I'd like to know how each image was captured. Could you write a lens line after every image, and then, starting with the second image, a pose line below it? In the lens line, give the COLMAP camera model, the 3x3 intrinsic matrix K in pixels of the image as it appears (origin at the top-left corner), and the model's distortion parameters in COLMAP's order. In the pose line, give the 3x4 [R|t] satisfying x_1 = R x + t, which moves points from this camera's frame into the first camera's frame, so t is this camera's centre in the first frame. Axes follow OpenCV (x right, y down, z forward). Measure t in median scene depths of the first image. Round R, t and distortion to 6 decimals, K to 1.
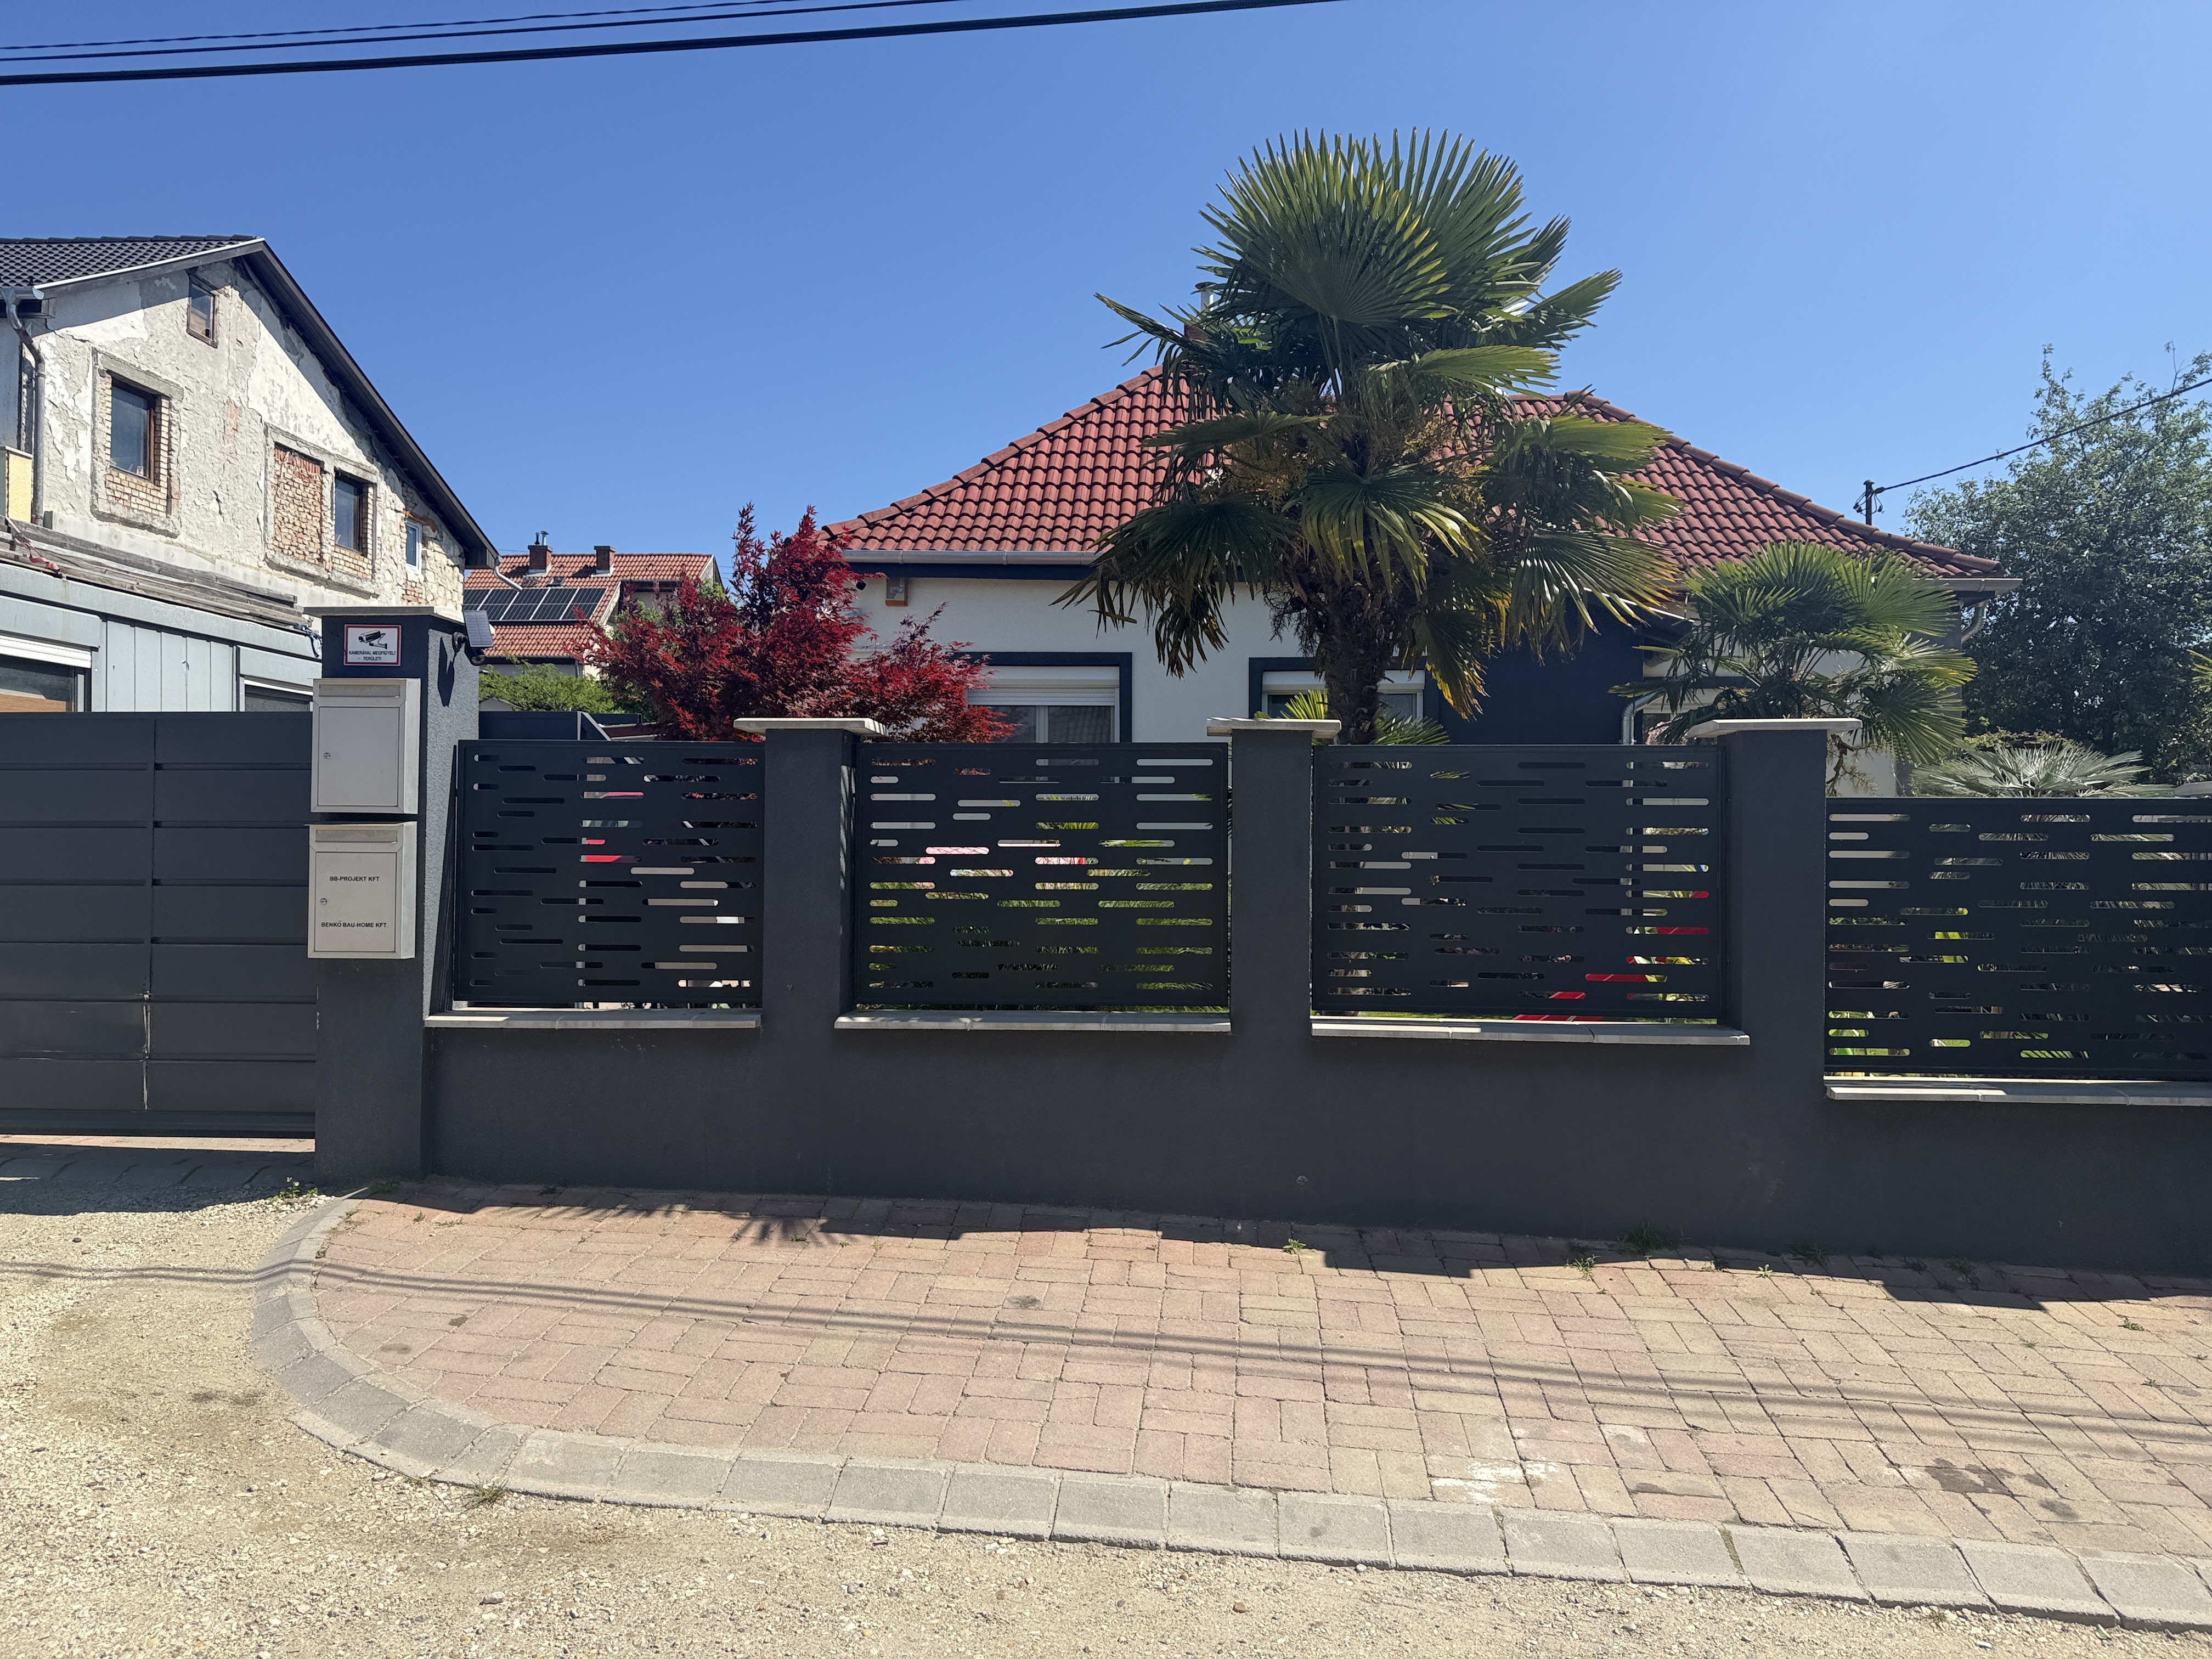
lens RADIAL K [[1541.3, 0, 1103.1], [0, 1541.3, 851.8], [0, 0, 1]] dist [0.018028, -0.016263]
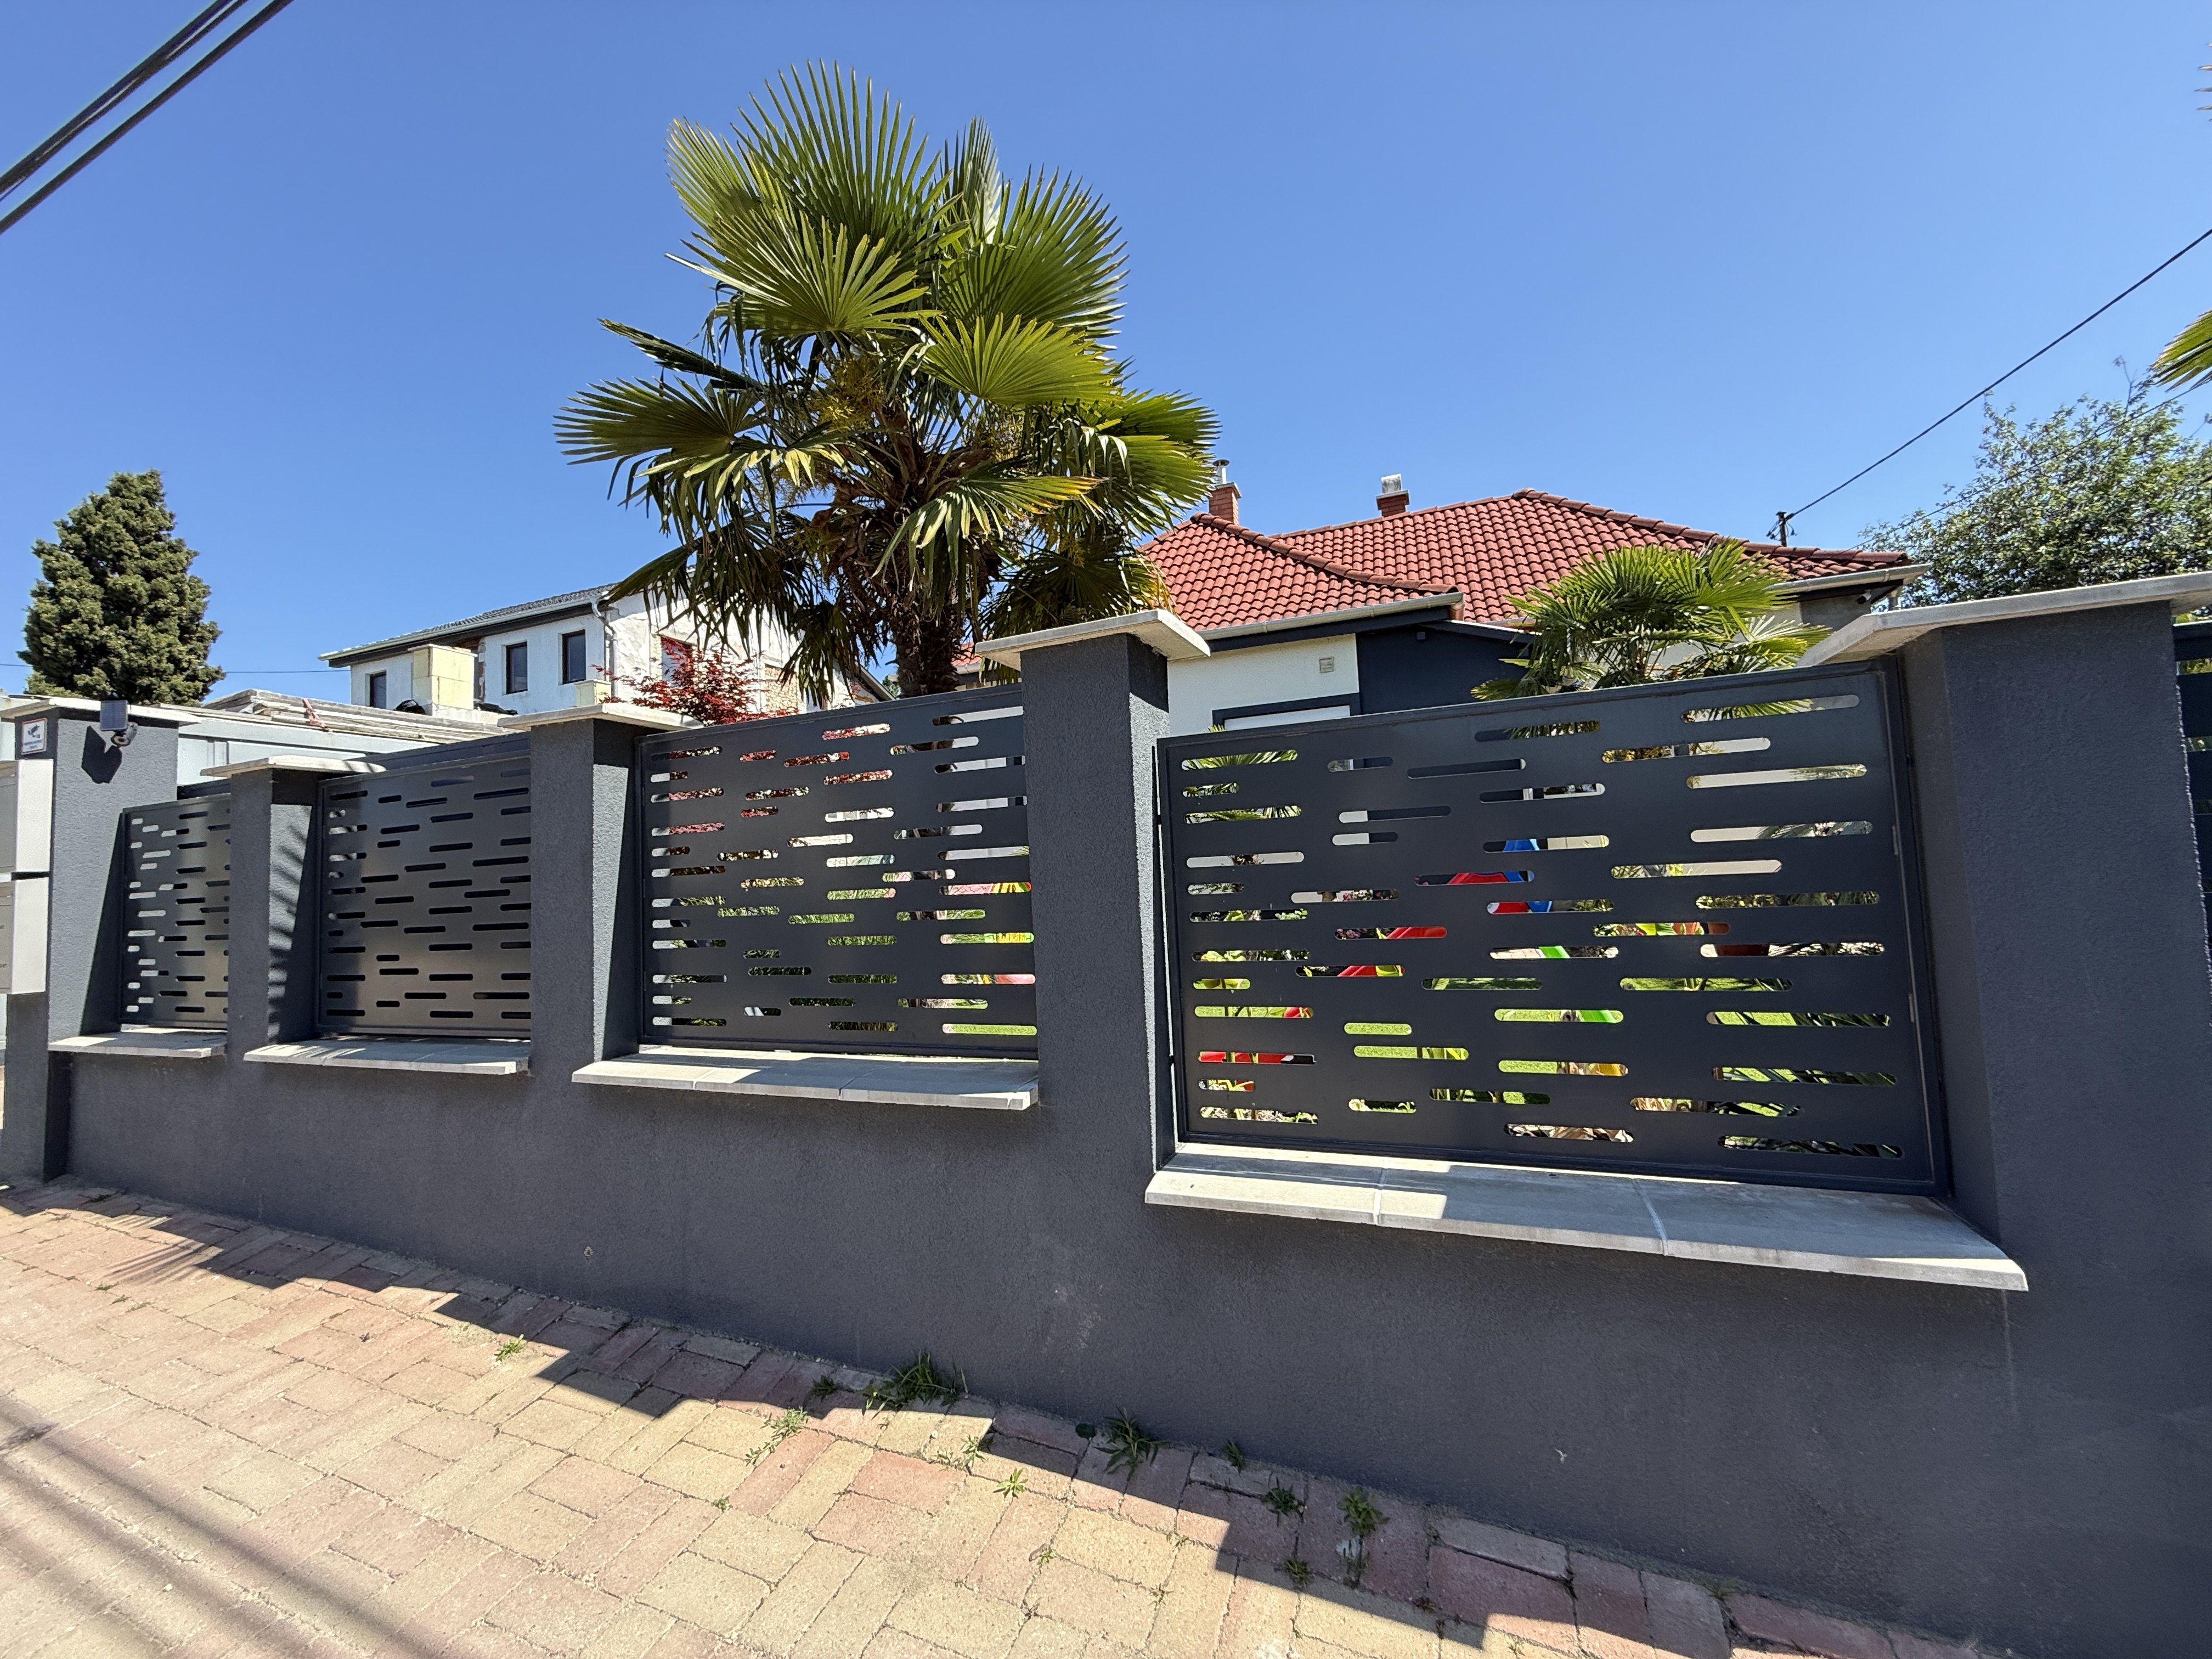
lens RADIAL K [[877.1, 0, 1100.8], [0, 877.1, 824.9], [0, 0, 1]] dist [-0.003835, 0.001081]
pose [[0.947971, -0.070918, -0.310357, 0.213786], [0.054925, 0.996687, -0.059980, 0.009752], [0.313582, 0.039813, 0.948726, 0.238974]]
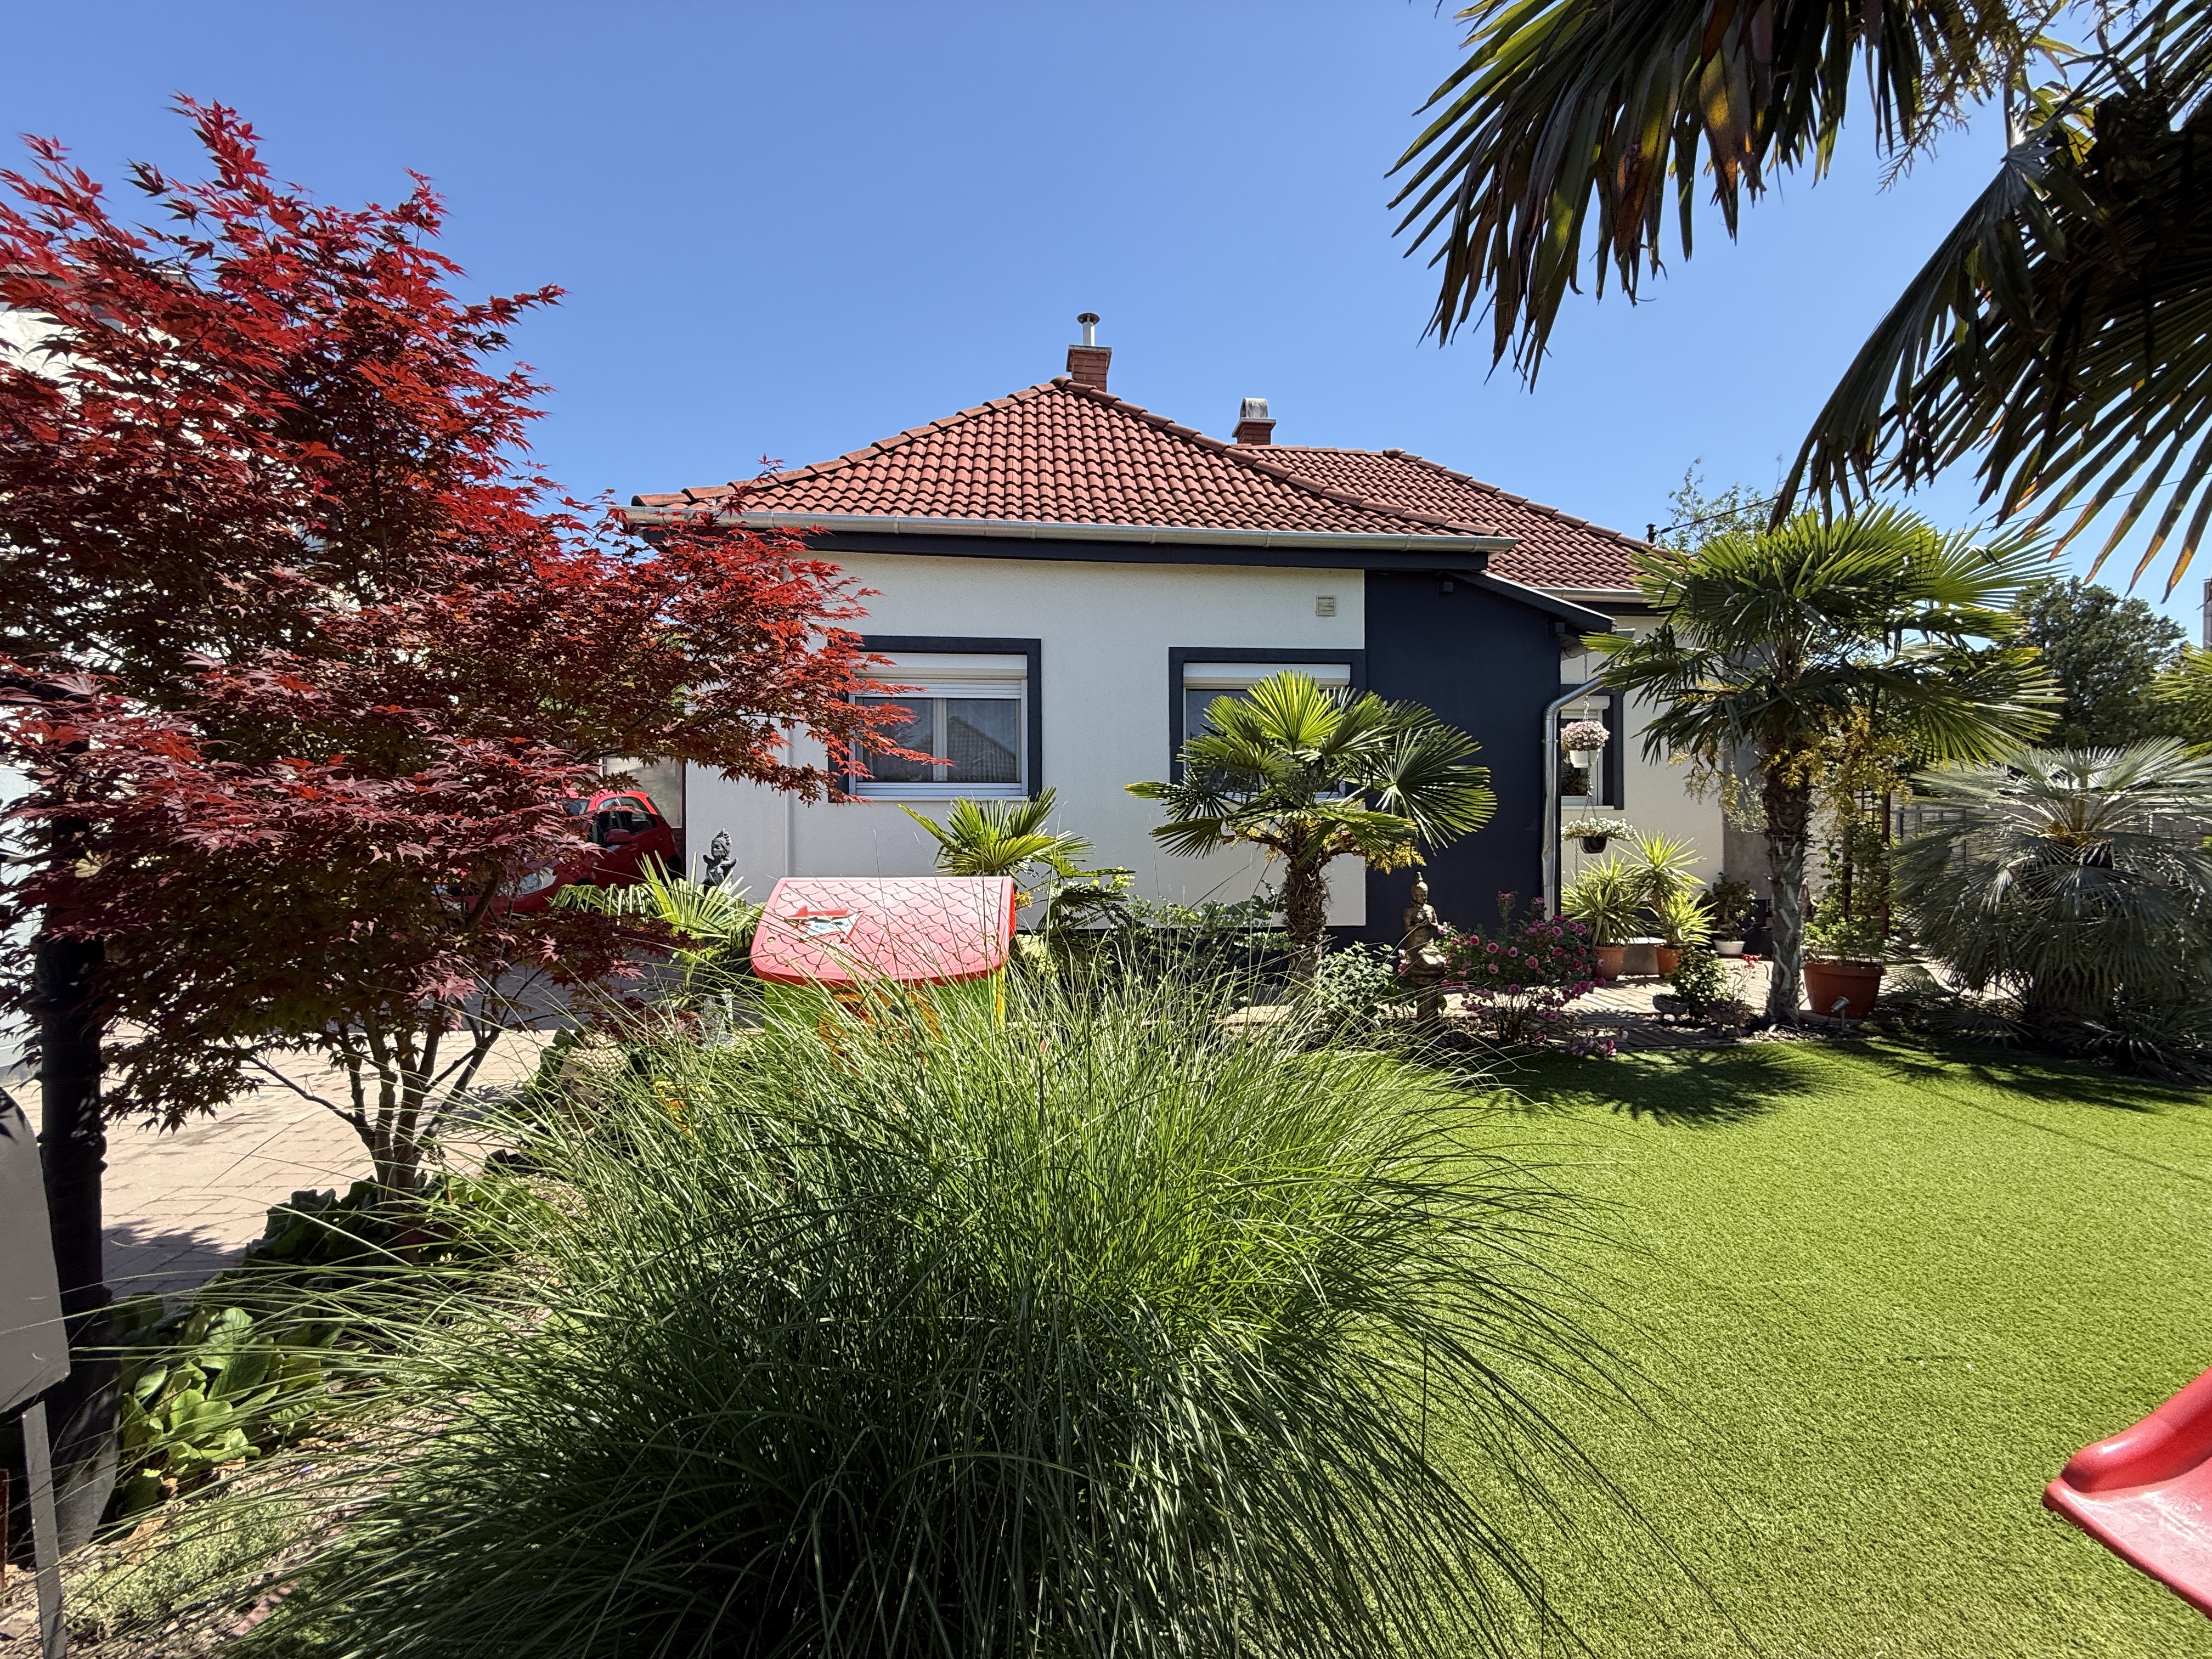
lens RADIAL K [[877.1, 0, 1096.4], [0, 877.1, 827.9], [0, 0, 1]] dist [-0.003835, 0.001081]
pose [[0.987952, -0.009327, 0.154479, -0.027299], [0.007557, 0.999899, 0.012043, -0.022454], [-0.154576, -0.010731, 0.987923, 0.445619]]
